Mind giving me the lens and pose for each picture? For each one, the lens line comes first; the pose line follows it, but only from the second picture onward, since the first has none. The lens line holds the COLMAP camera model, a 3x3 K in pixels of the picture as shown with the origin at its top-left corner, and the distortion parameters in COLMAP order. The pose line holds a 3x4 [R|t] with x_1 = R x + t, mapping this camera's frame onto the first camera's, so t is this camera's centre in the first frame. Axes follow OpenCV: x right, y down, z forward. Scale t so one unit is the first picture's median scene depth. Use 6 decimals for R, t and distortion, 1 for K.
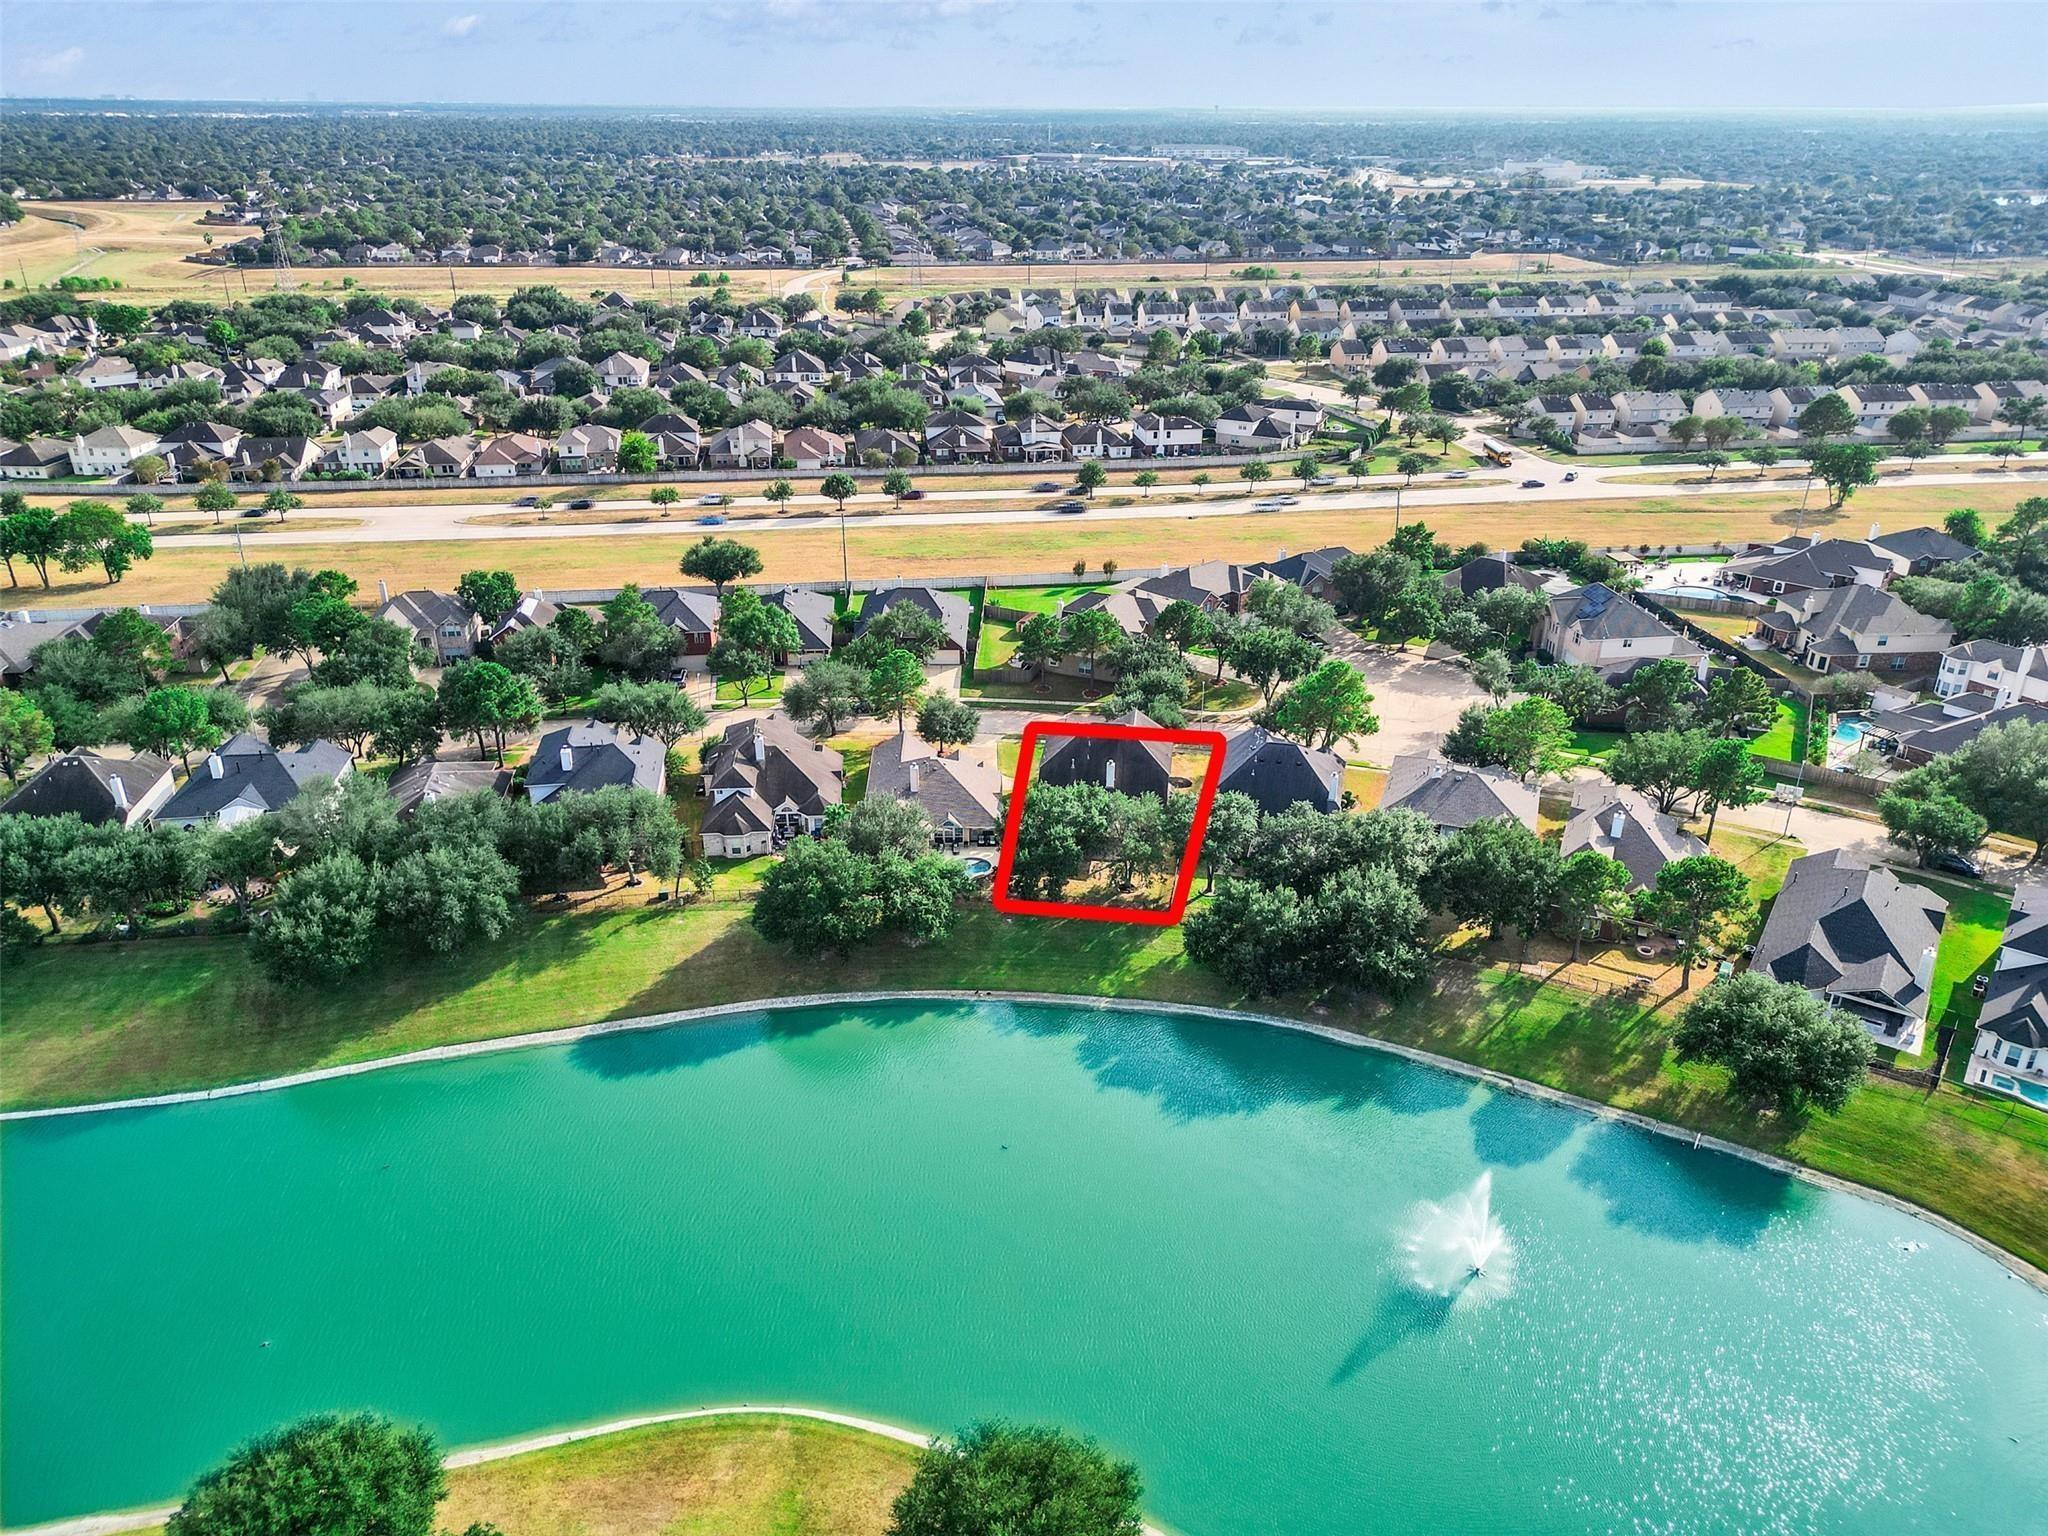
lens RADIAL K [[1428.2, 0, 1014.1], [0, 1428.2, 761.0], [0, 0, 1]] dist [0.053982, -0.060675]
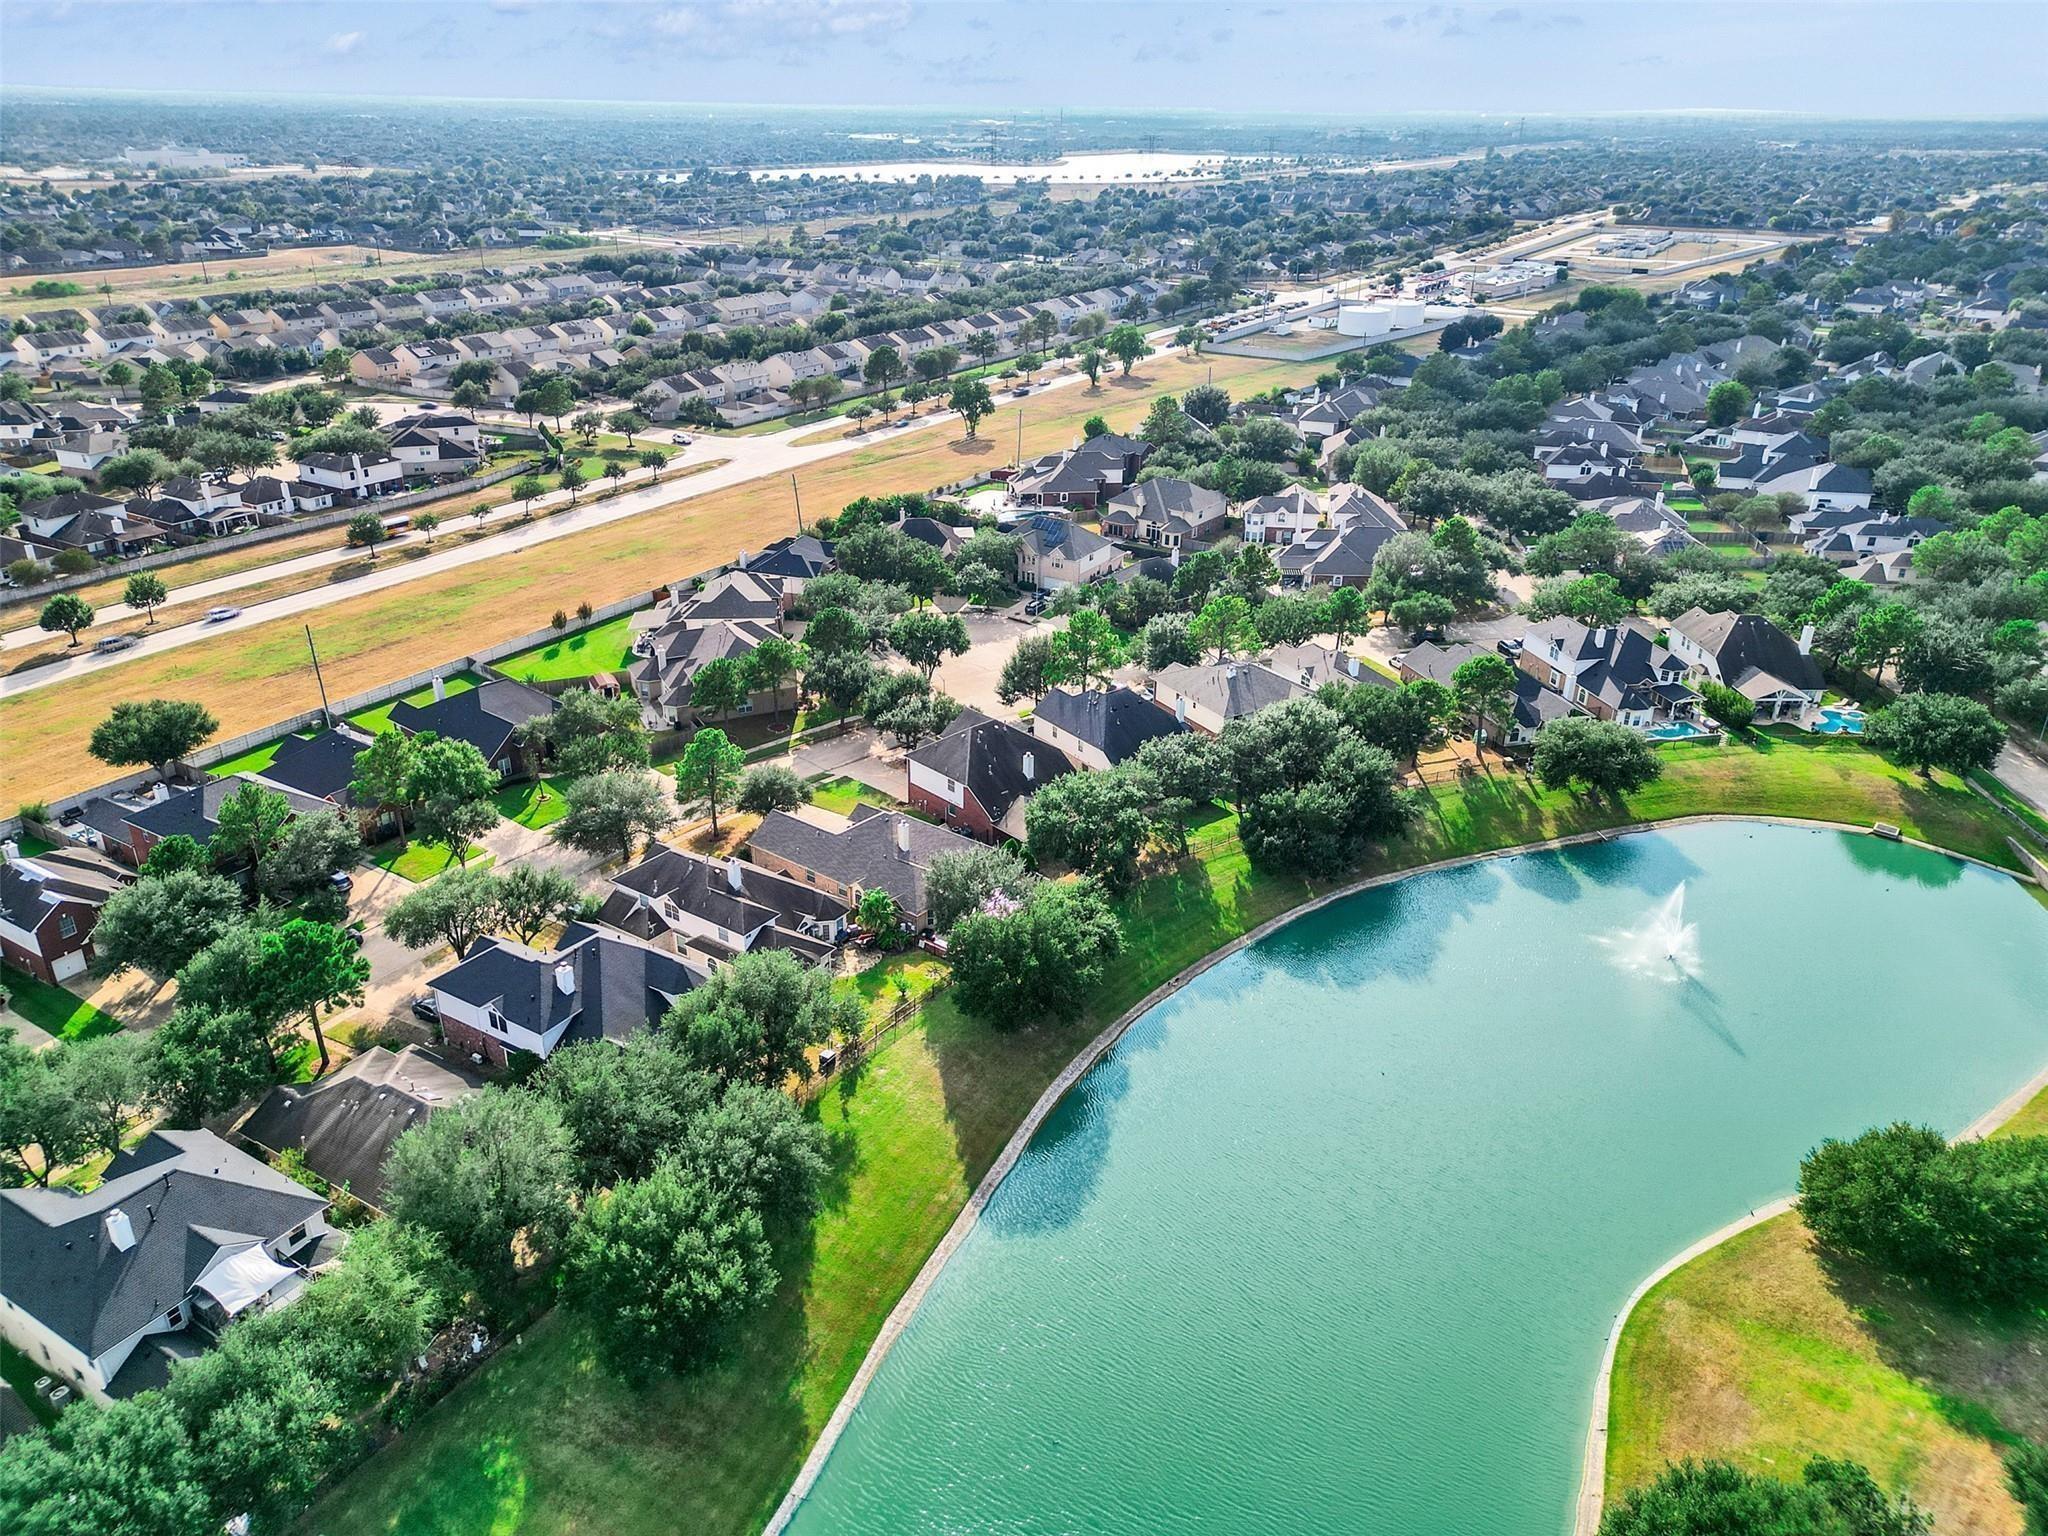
lens RADIAL K [[1428.2, 0, 1014.1], [0, 1428.2, 761.0], [0, 0, 1]] dist [0.053982, -0.060675]
pose [[0.636846, -0.315309, 0.703567, -0.311213], [0.308942, 0.940447, 0.141824, -0.067628], [-0.706386, 0.127041, 0.696333, 0.142469]]
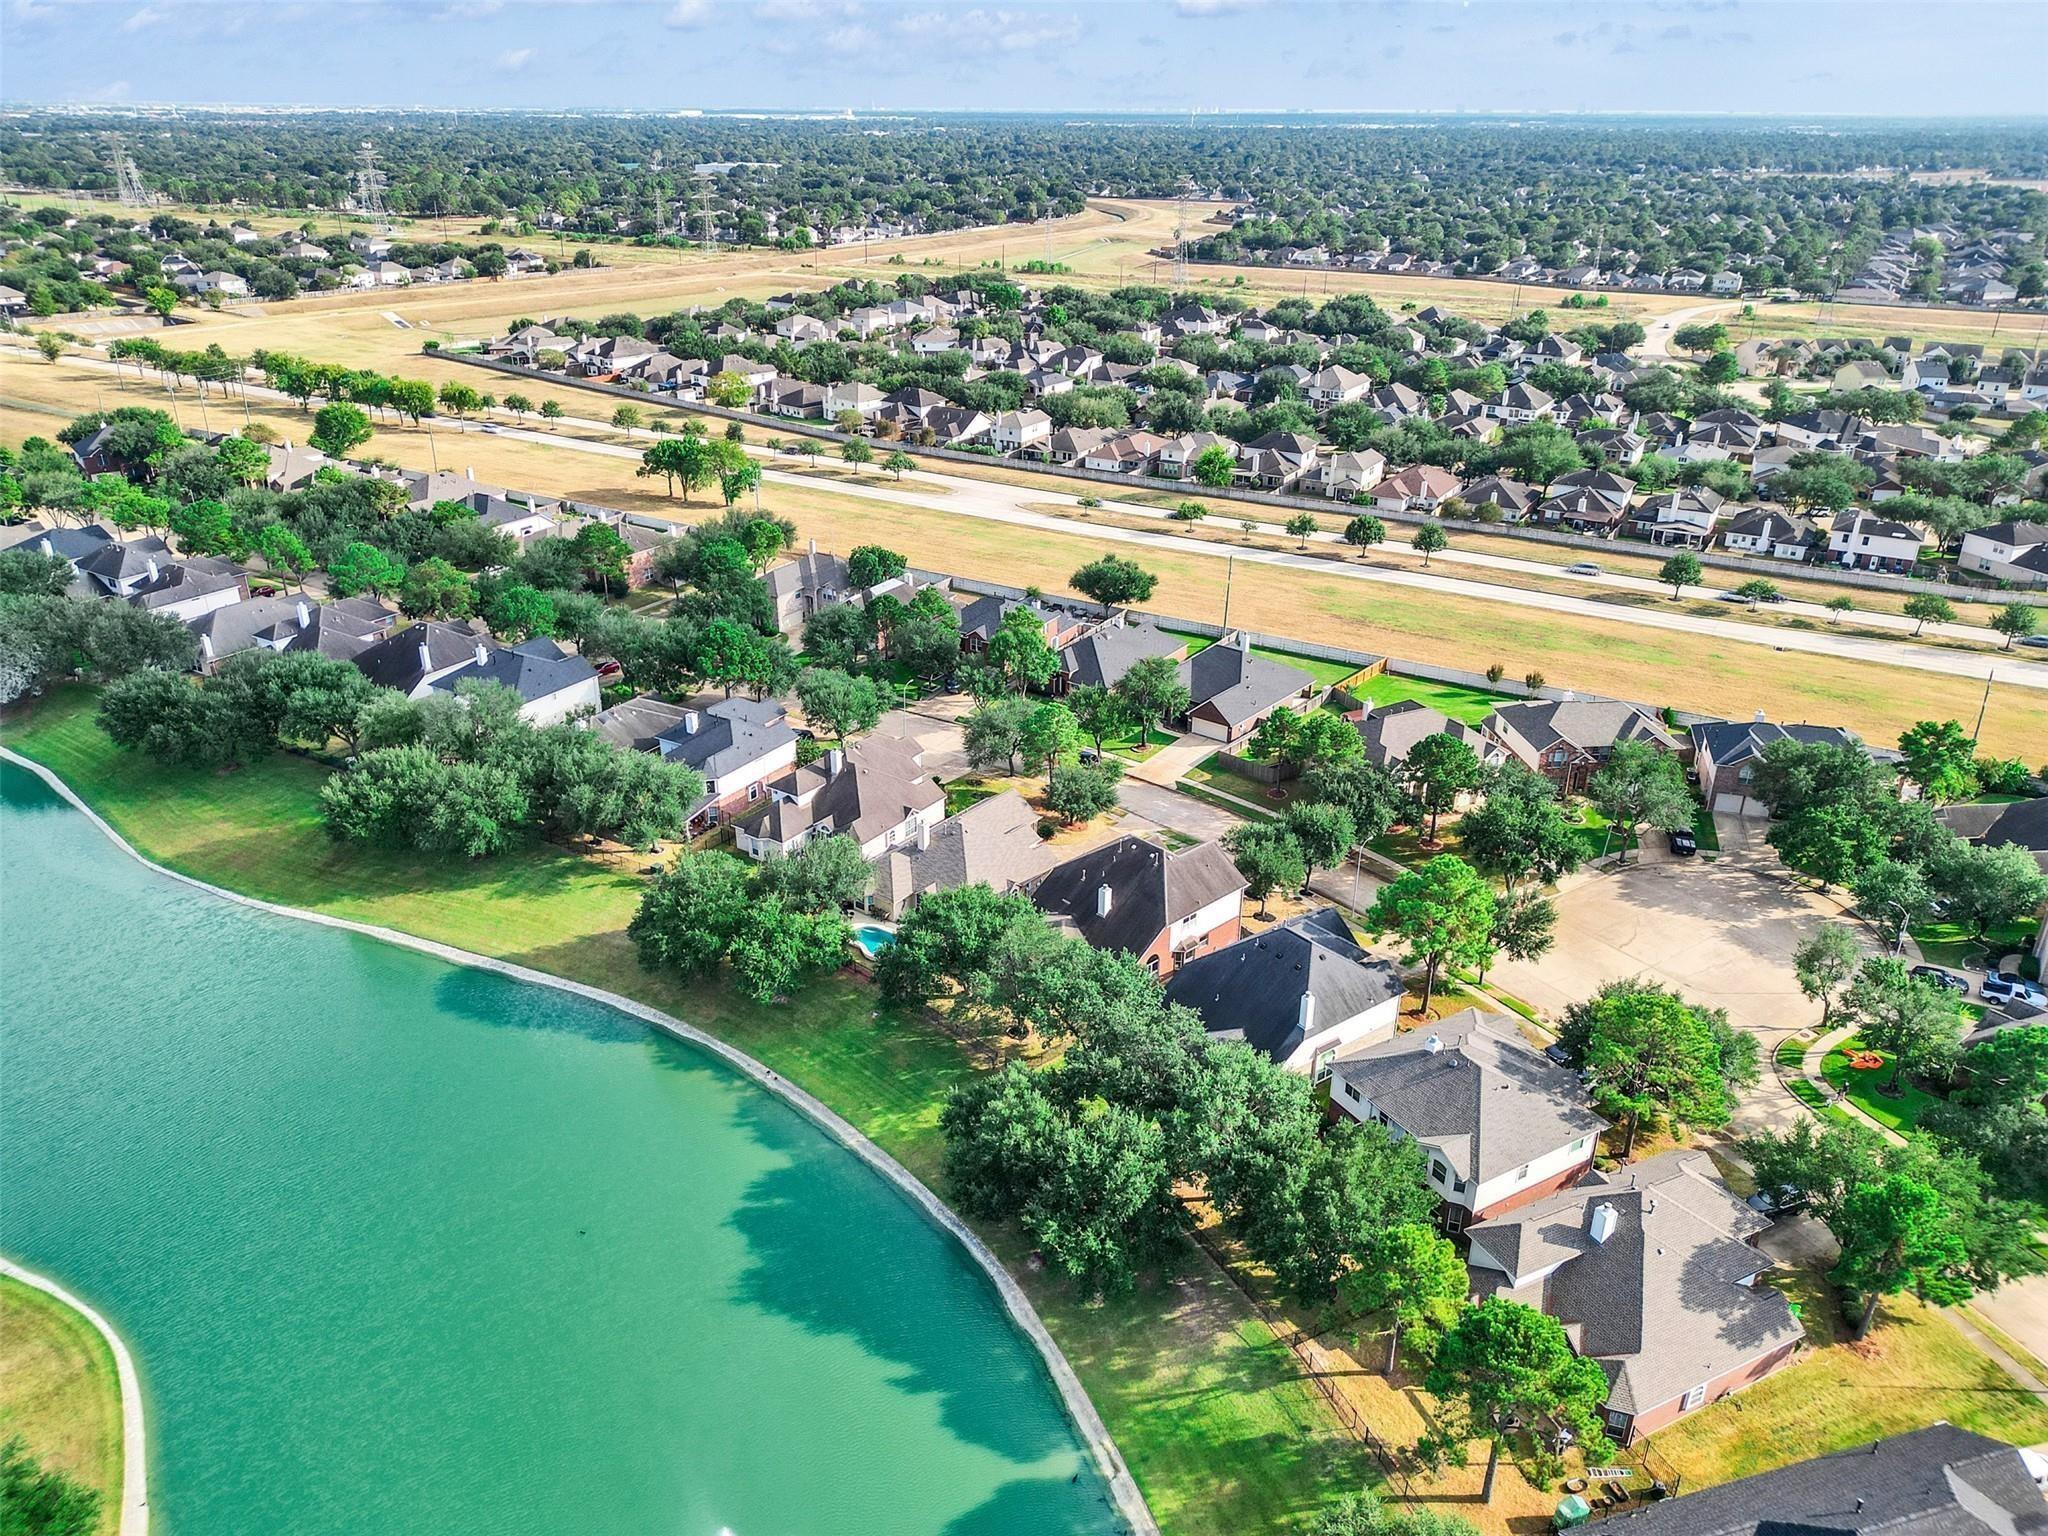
lens RADIAL K [[1428.2, 0, 1014.1], [0, 1428.2, 761.0], [0, 0, 1]] dist [0.053982, -0.060675]
pose [[0.770963, 0.262738, -0.580159, 0.235067], [-0.266504, 0.960441, 0.080805, -0.058881], [0.578439, 0.092317, 0.810485, 0.136360]]
